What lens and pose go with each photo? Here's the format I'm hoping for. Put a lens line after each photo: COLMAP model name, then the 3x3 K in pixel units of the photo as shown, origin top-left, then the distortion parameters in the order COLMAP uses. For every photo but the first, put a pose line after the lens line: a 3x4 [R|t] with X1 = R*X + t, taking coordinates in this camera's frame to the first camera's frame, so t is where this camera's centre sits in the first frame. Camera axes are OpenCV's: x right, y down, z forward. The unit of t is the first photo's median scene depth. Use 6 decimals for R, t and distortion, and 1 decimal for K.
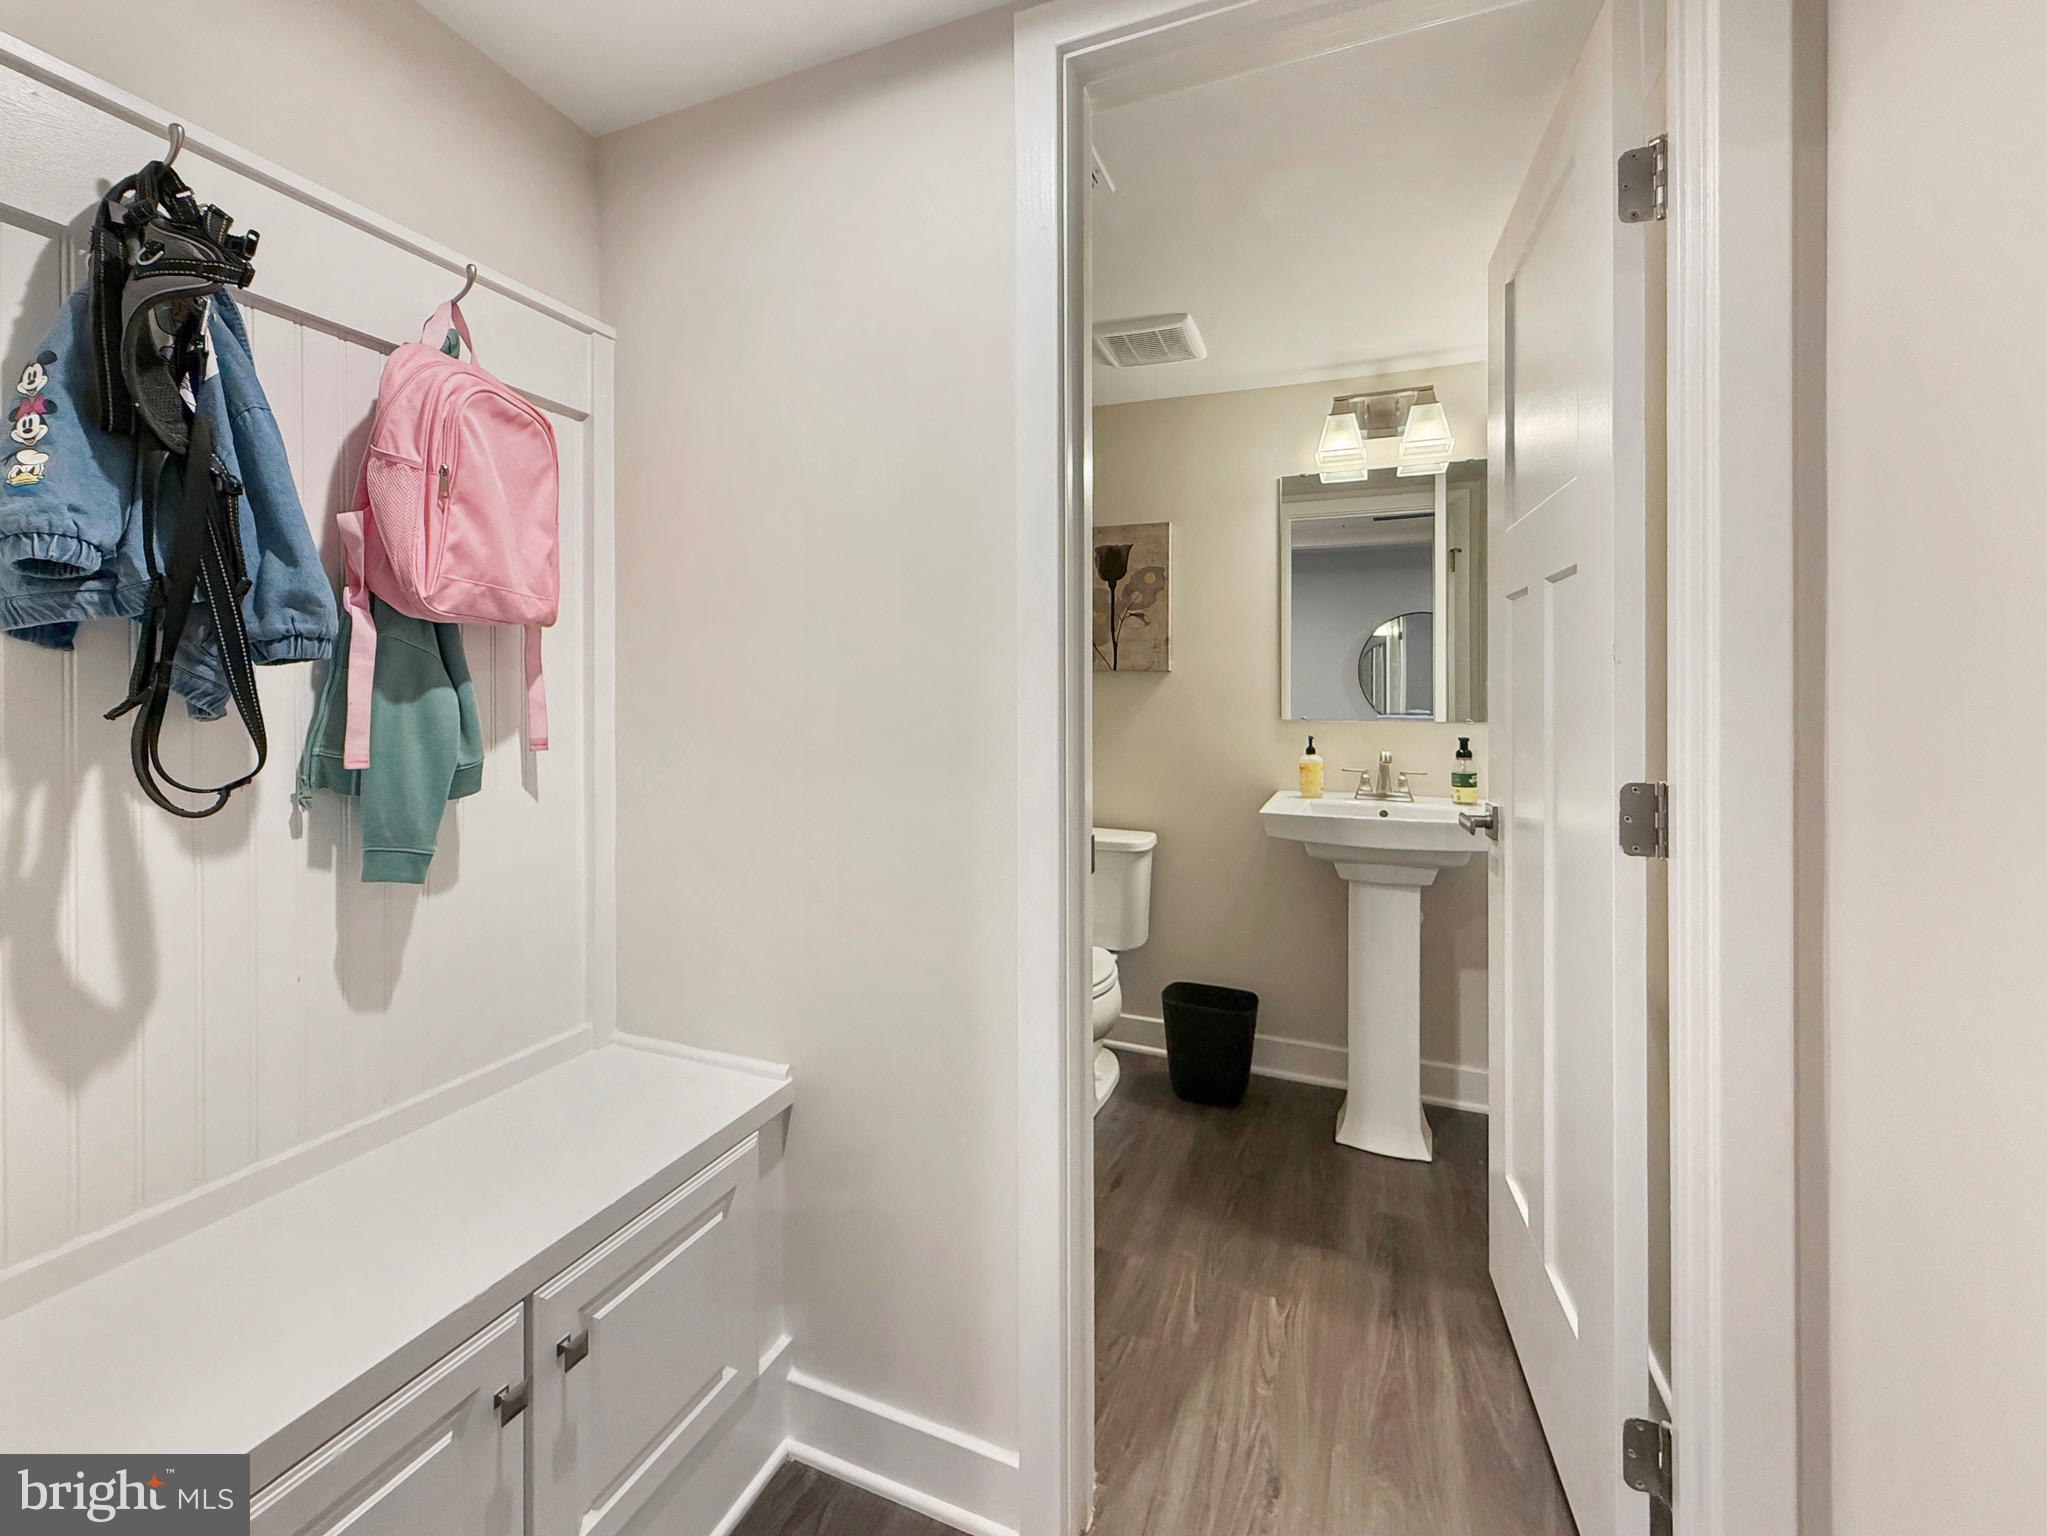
lens RADIAL K [[836.3, 0, 1040.4], [0, 836.3, 699.4], [0, 0, 1]] dist [0.000803, 0.000001]
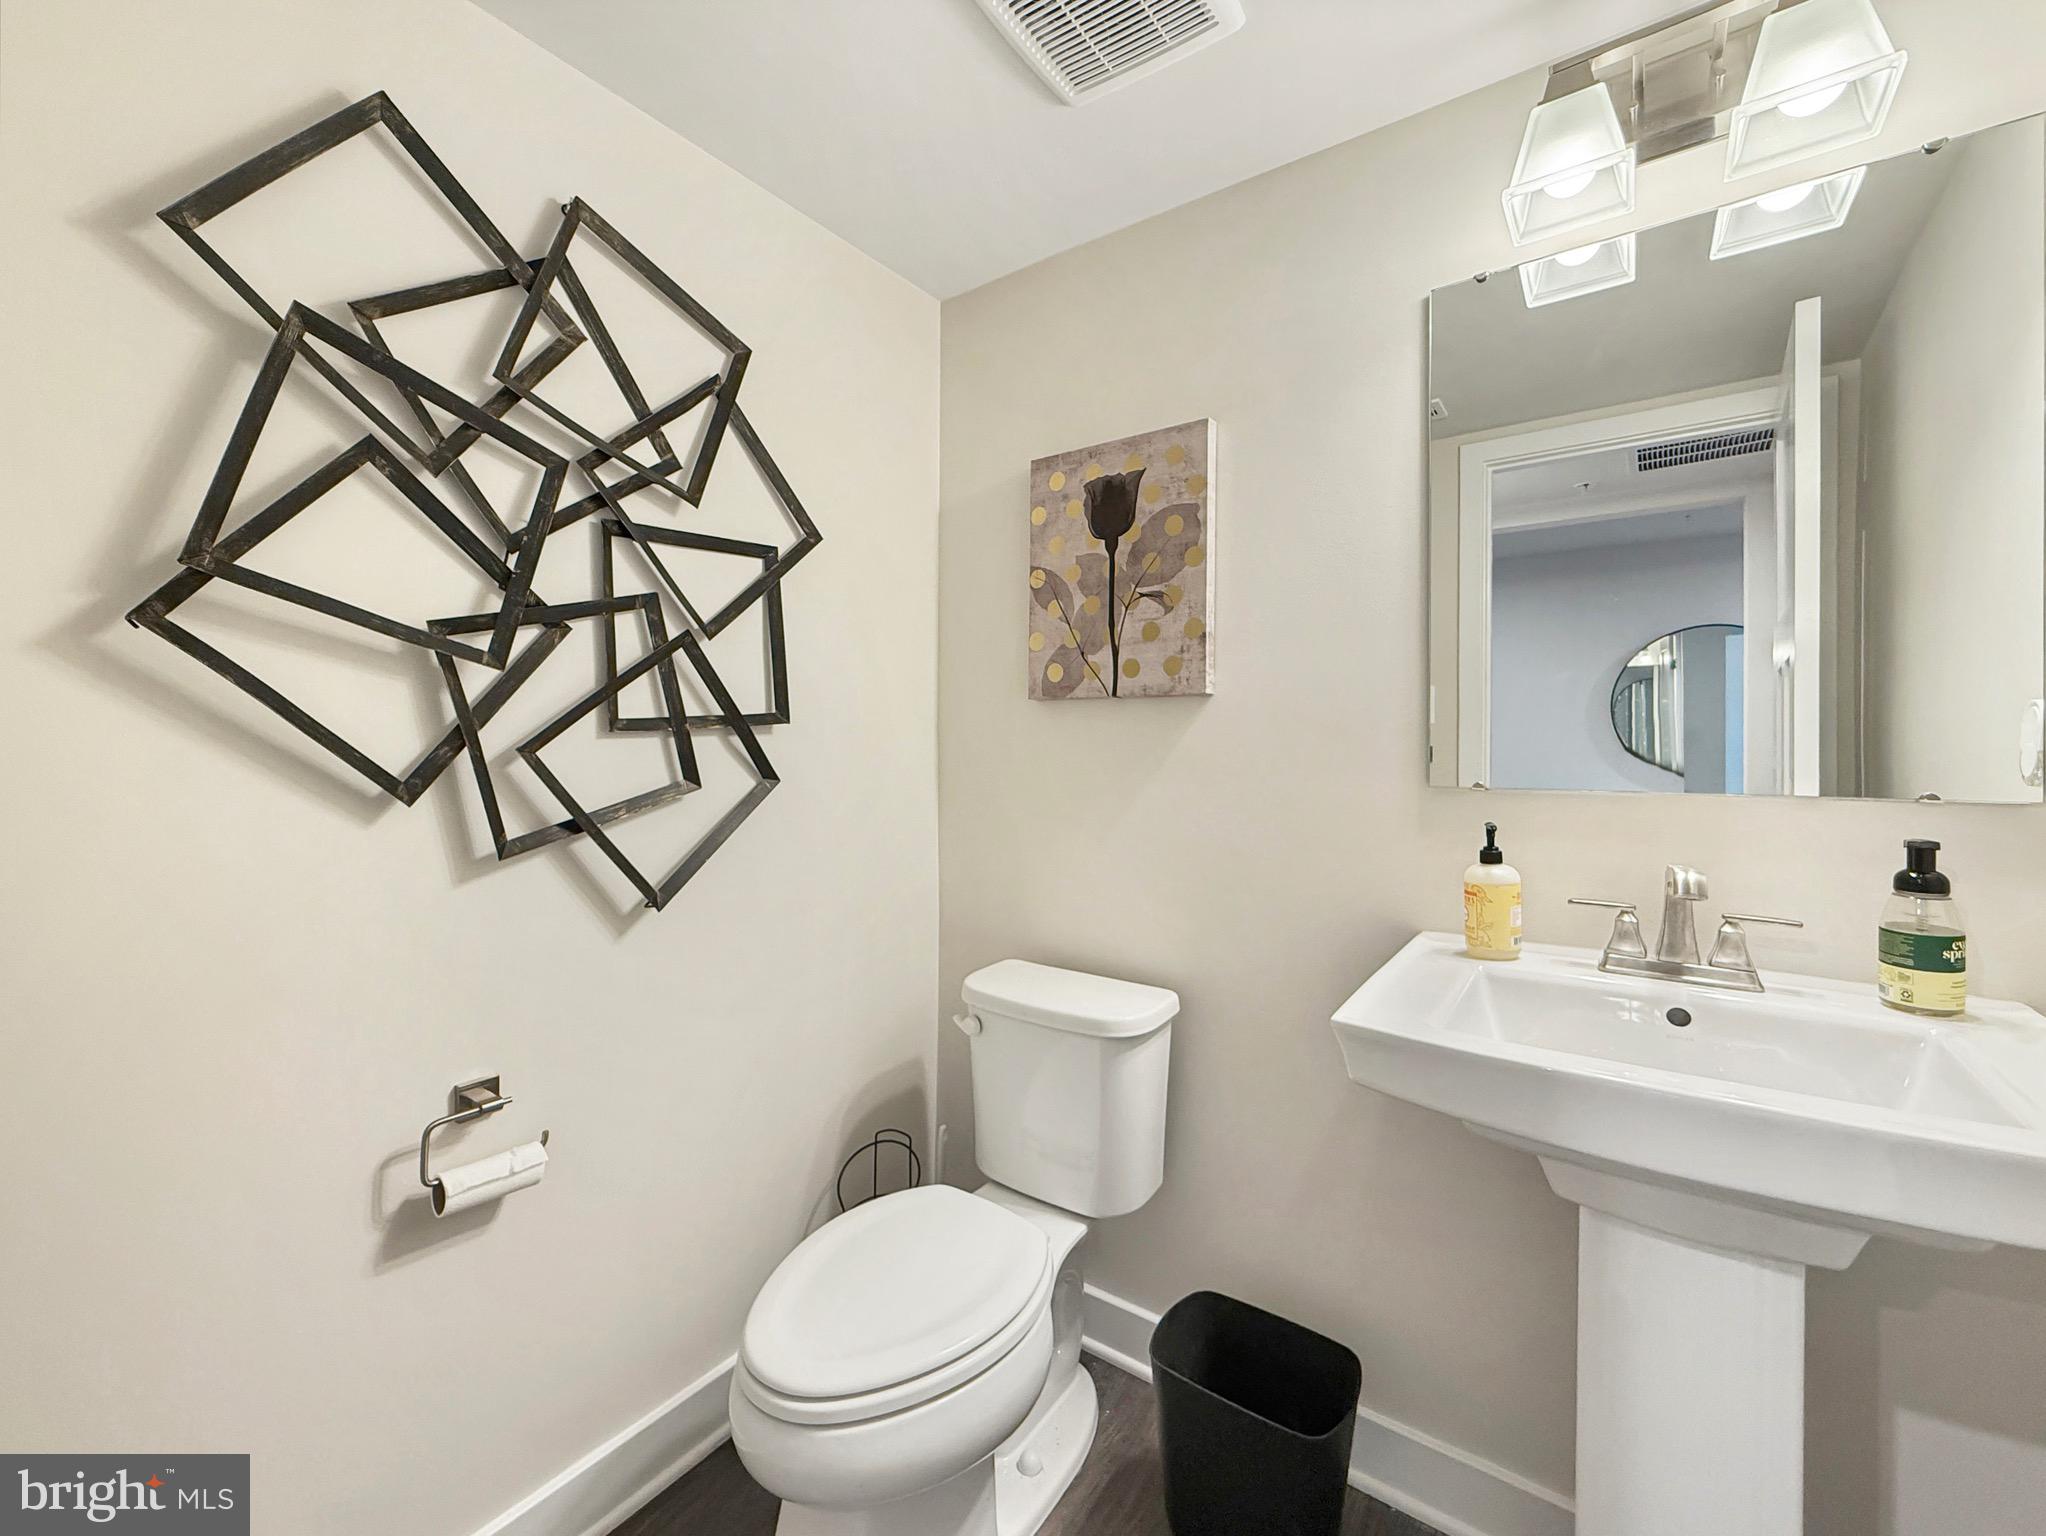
lens RADIAL K [[824.5, 0, 1015.0], [0, 824.5, 760.1], [0, 0, 1]] dist [0.000140, 0.000289]
pose [[0.965567, -0.000931, -0.260152, 0.177075], [0.004996, 0.999876, 0.014964, 0.000273], [0.260106, -0.015749, 0.965452, 0.463622]]
